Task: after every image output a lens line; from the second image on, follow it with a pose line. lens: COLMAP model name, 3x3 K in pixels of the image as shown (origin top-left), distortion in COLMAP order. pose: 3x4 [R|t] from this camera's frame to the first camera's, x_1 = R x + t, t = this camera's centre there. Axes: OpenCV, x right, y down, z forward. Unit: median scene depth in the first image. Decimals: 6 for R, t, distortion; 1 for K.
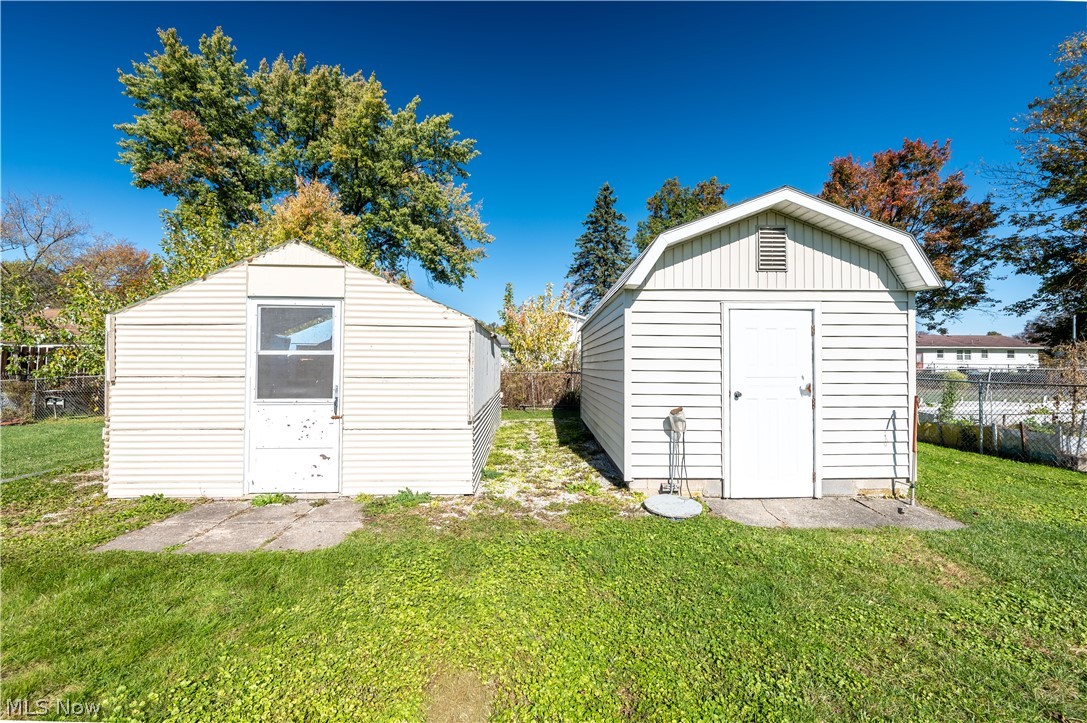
lens RADIAL K [[436.1, 0, 543.5], [0, 436.1, 361.5], [0, 0, 1]] dist [-0.000841, -0.000108]
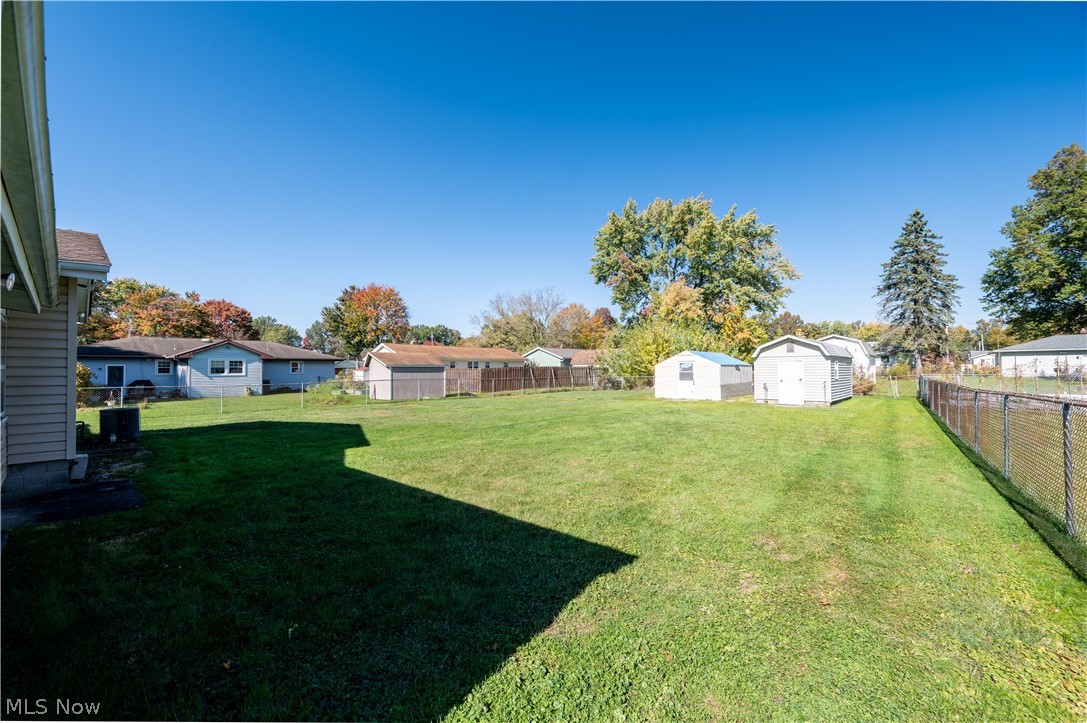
lens RADIAL K [[429.1, 0, 544.9], [0, 429.1, 361.9], [0, 0, 1]] dist [-0.002287, -0.000434]
pose [[0.719273, -0.019363, -0.694457, 0.327344], [0.013113, 0.999812, -0.014296, -0.015799], [0.694603, 0.001177, 0.719392, -0.708903]]
